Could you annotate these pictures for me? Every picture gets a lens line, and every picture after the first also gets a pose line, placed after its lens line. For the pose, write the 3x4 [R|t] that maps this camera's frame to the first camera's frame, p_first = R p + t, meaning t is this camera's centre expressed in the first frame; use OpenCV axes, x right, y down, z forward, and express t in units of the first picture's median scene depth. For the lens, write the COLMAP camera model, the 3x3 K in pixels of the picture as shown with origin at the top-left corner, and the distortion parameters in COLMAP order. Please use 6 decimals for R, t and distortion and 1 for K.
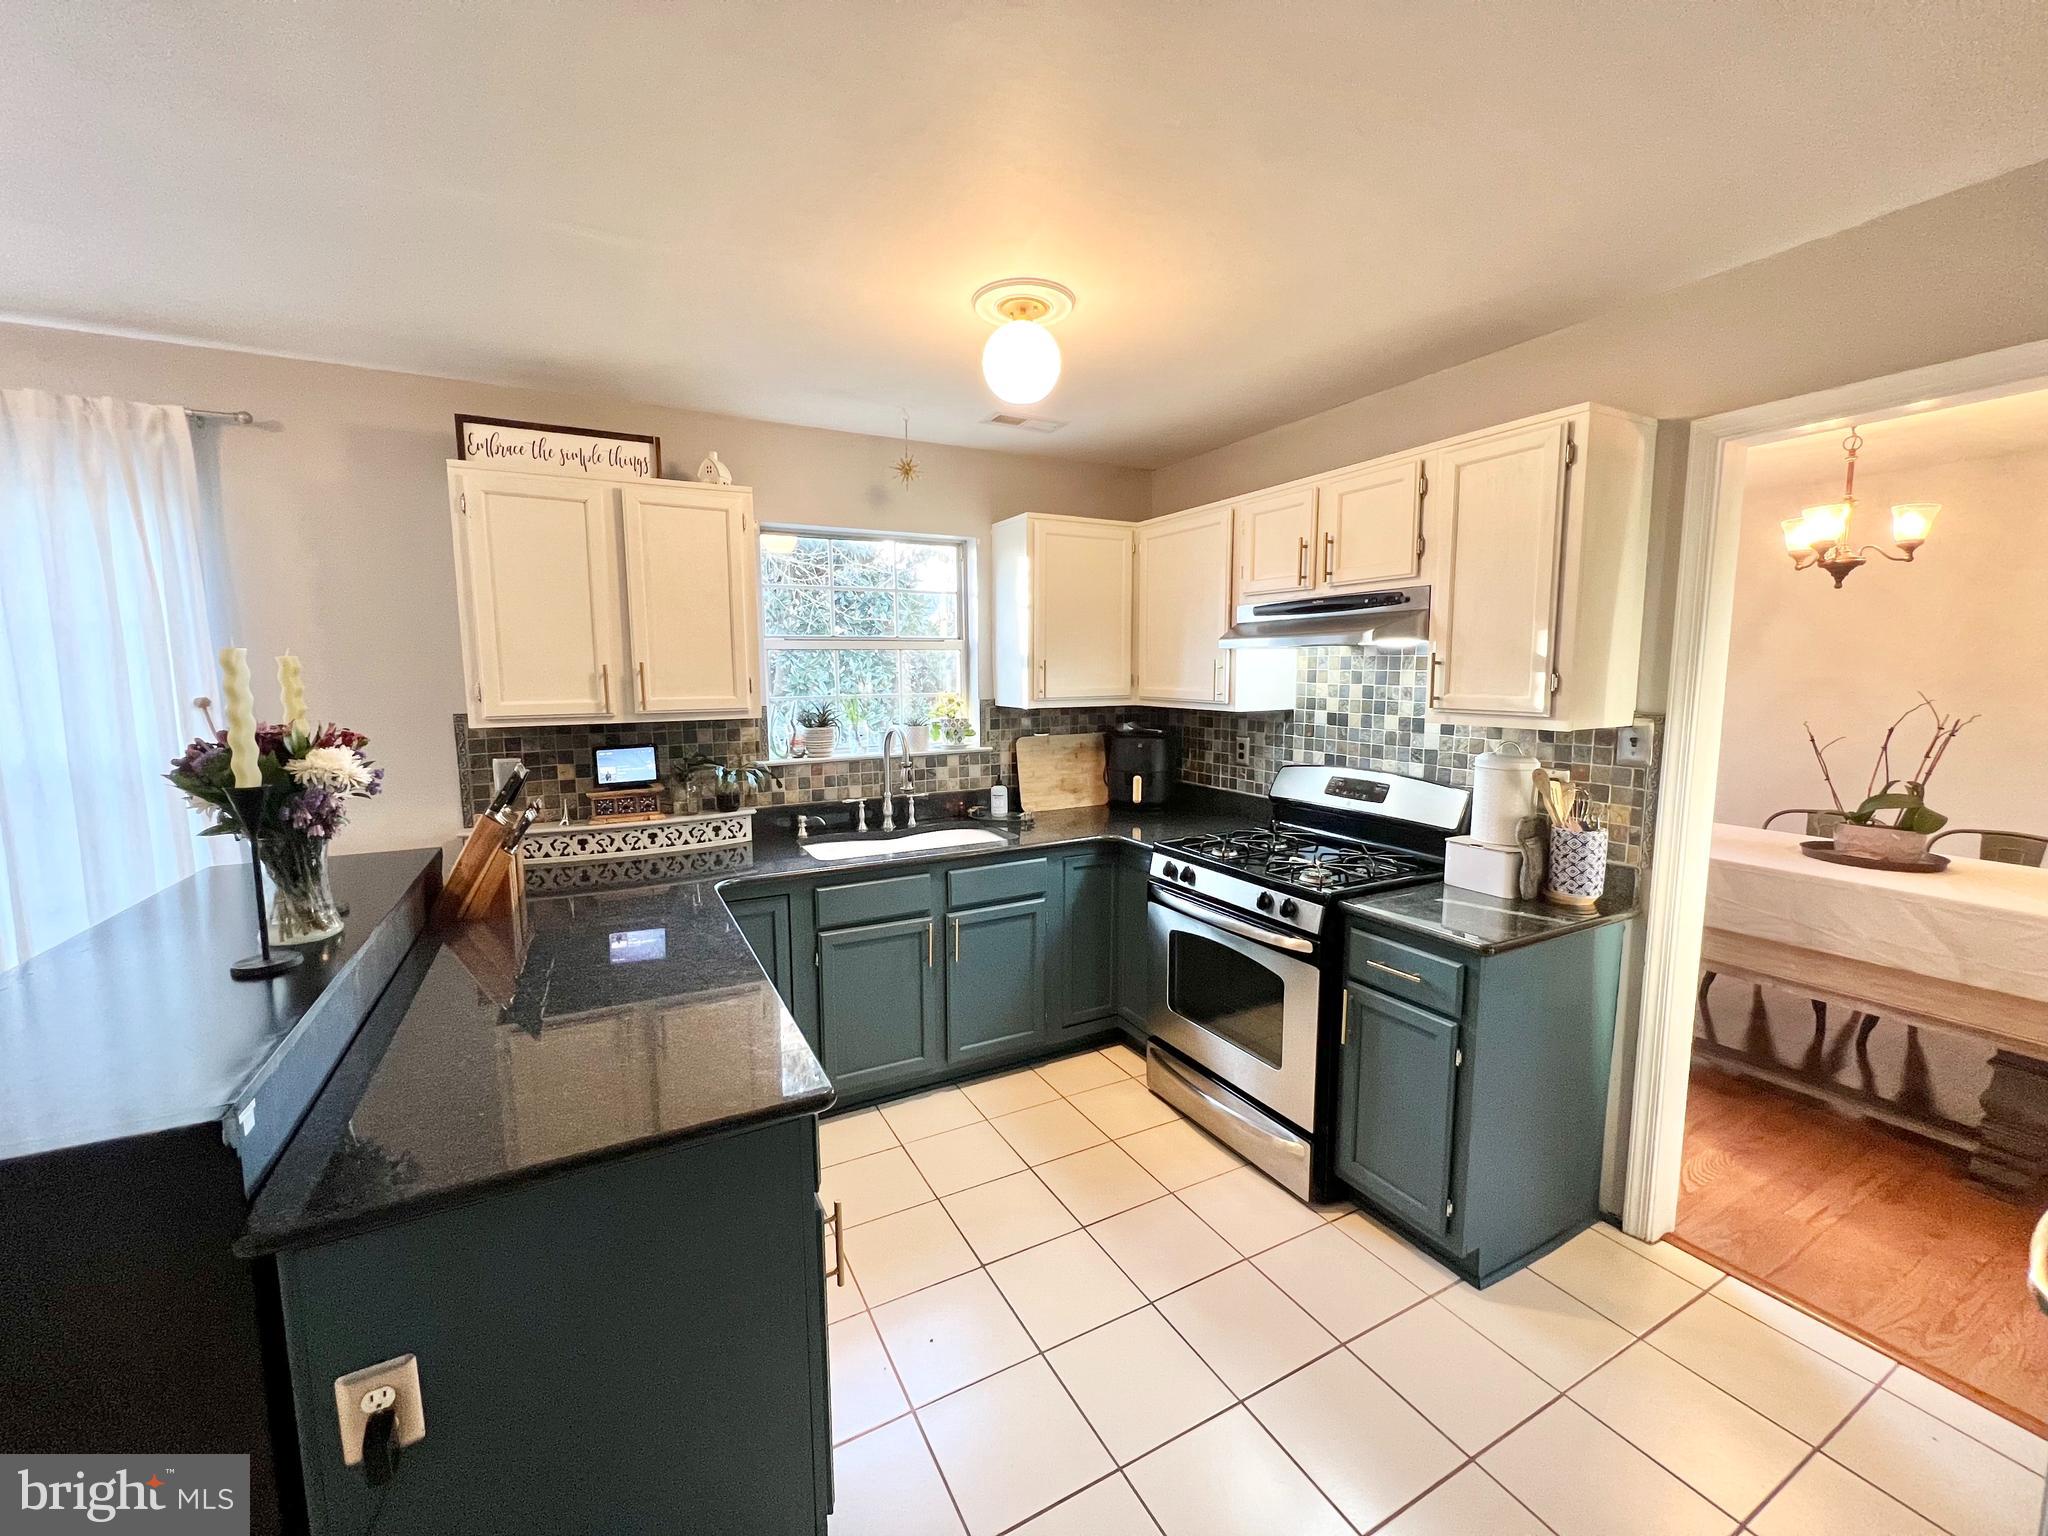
lens RADIAL K [[820.3, 0, 1014.8], [0, 820.3, 761.8], [0, 0, 1]] dist [-0.003645, 0.000447]
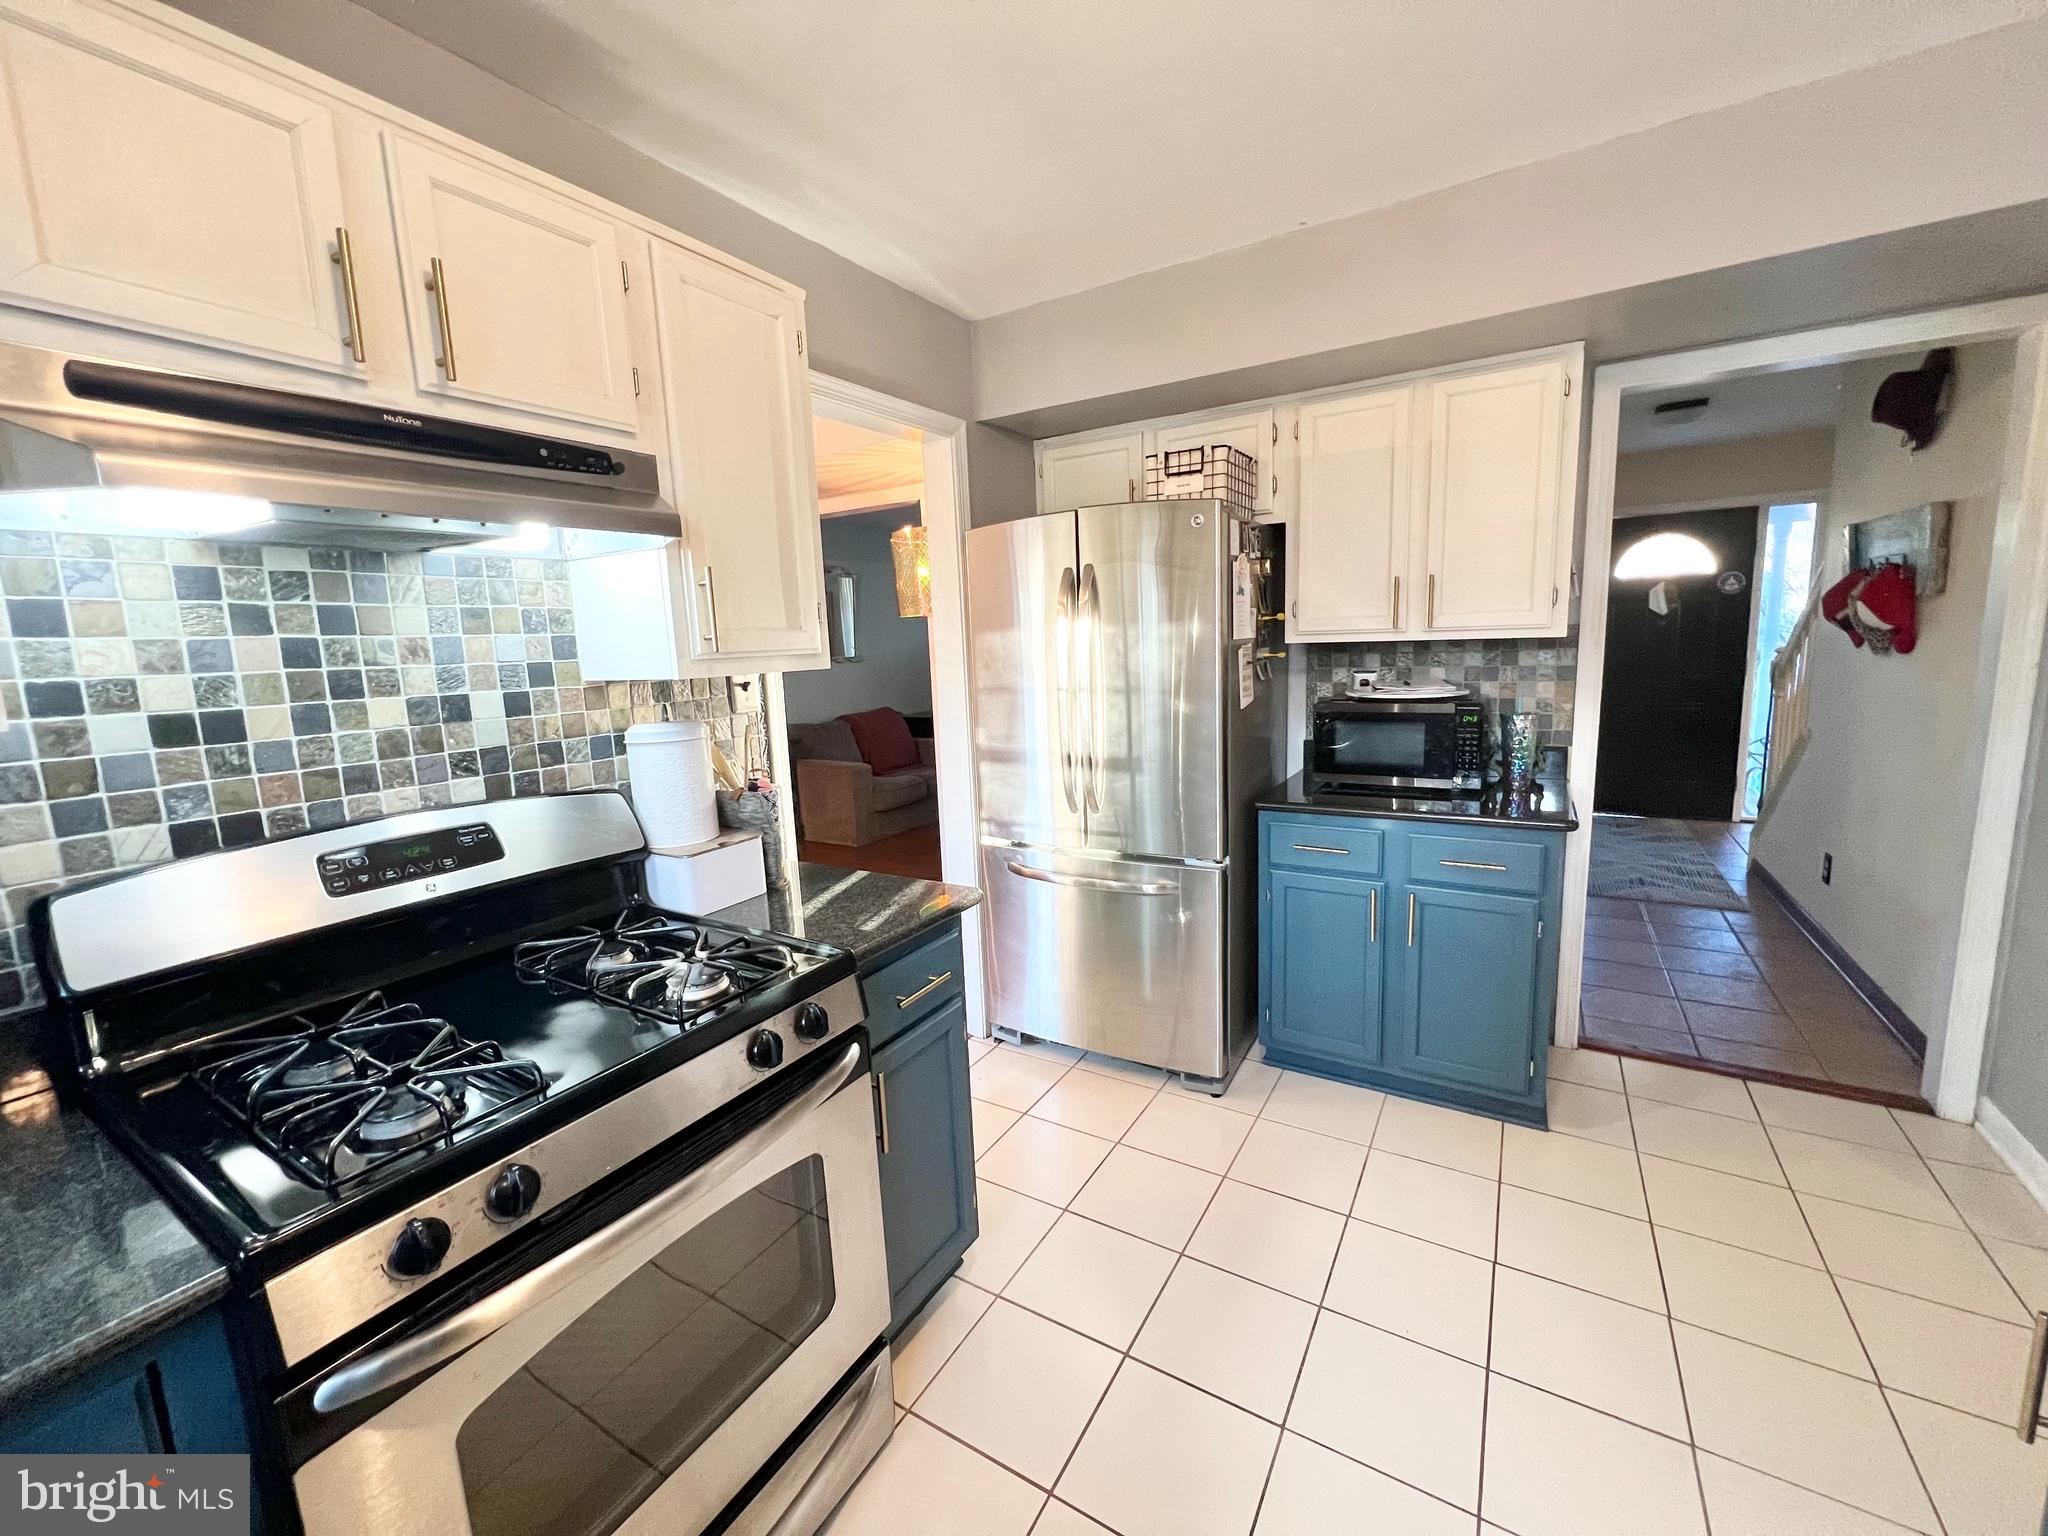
lens RADIAL K [[820.3, 0, 1014.8], [0, 820.3, 761.8], [0, 0, 1]] dist [-0.003645, 0.000447]
pose [[-0.505057, -0.100566, 0.857207, -0.147874], [0.144179, 0.969402, 0.198677, -0.062153], [-0.850958, 0.223935, -0.475103, 0.919905]]
